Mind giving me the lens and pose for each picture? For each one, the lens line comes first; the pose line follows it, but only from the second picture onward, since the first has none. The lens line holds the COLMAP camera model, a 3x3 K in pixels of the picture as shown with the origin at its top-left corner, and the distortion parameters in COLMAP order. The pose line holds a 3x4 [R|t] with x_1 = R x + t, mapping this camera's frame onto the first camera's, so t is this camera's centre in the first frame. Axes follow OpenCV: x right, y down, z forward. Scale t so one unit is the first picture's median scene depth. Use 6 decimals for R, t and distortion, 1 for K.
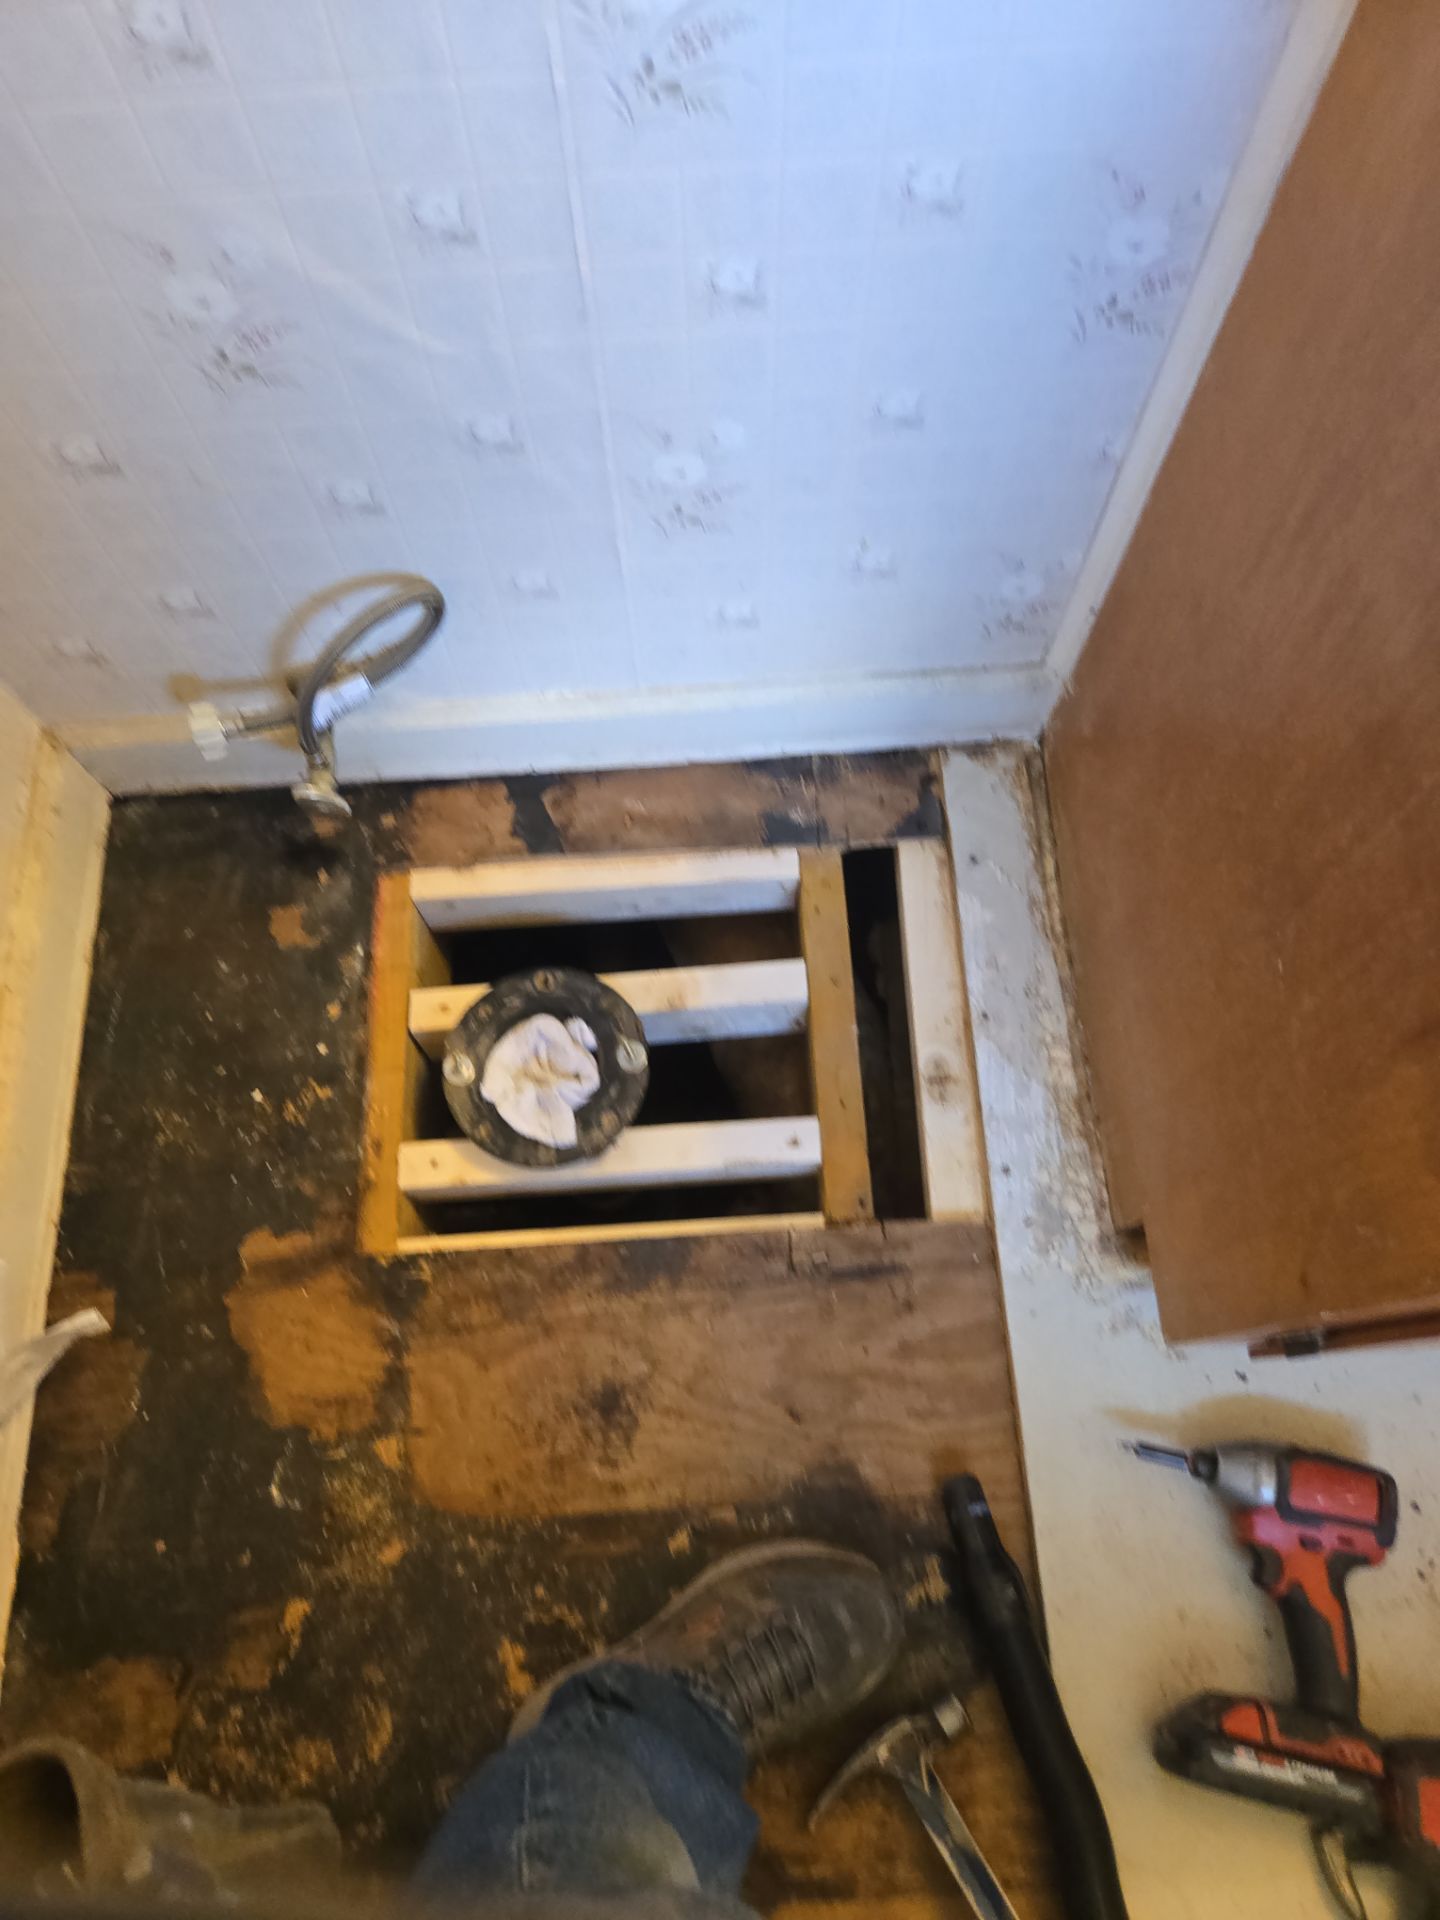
lens RADIAL K [[1331.1, 0, 718.5], [0, 1331.1, 953.8], [0, 0, 1]] dist [0.080393, -0.072232]
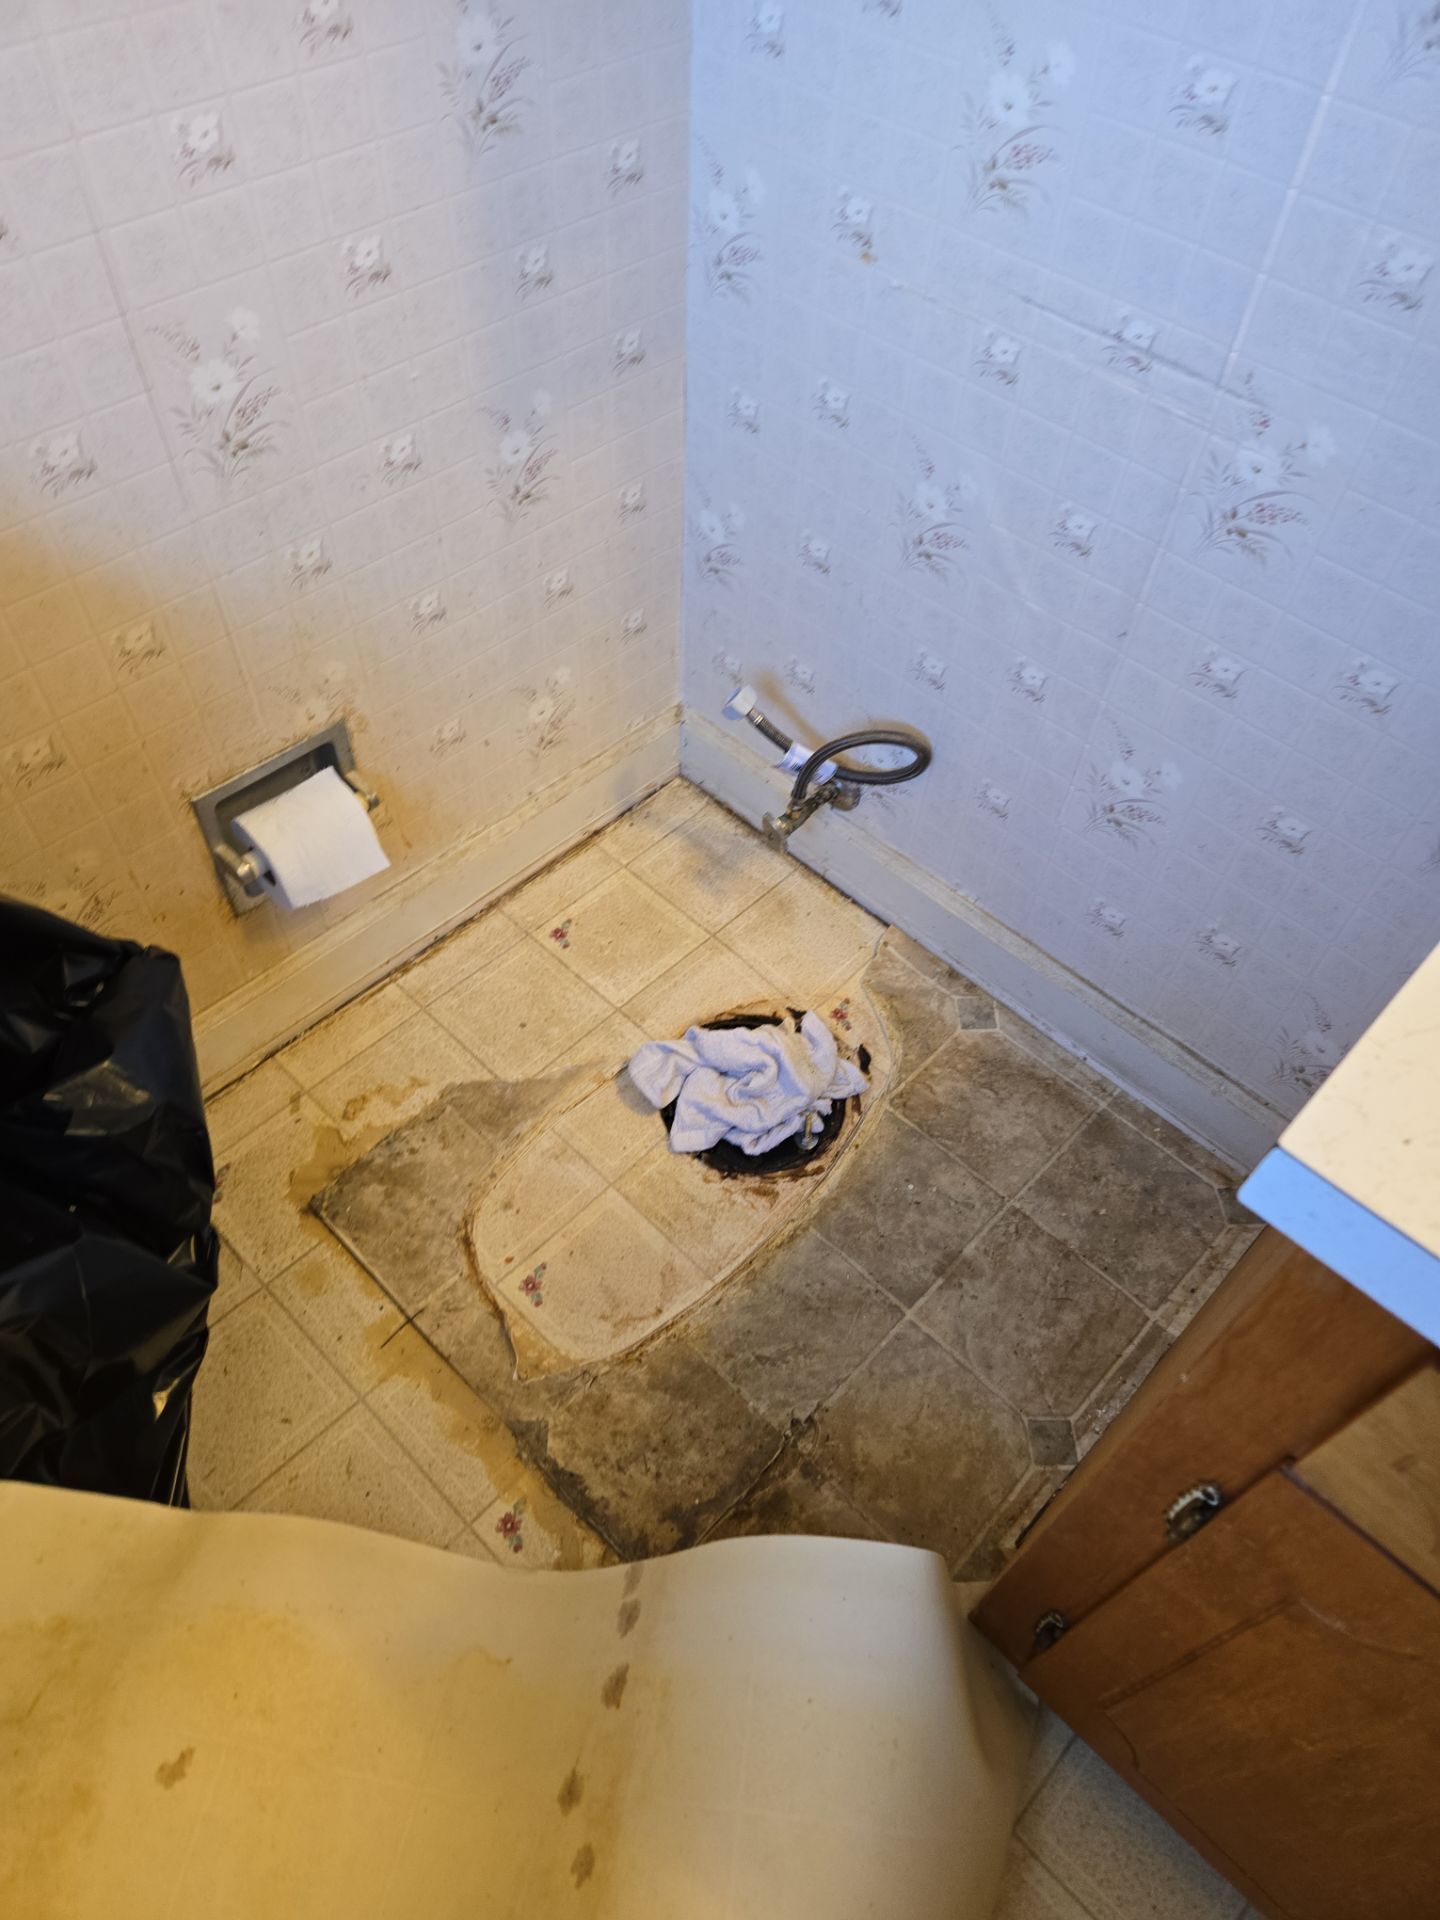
lens RADIAL K [[1331.1, 0, 716.5], [0, 1331.1, 942.9], [0, 0, 1]] dist [0.080393, -0.072232]
pose [[0.677199, 0.605875, -0.417514, 0.290769], [-0.705899, 0.695075, -0.136296, 0.186407], [0.207625, 0.387022, 0.898391, -0.188246]]
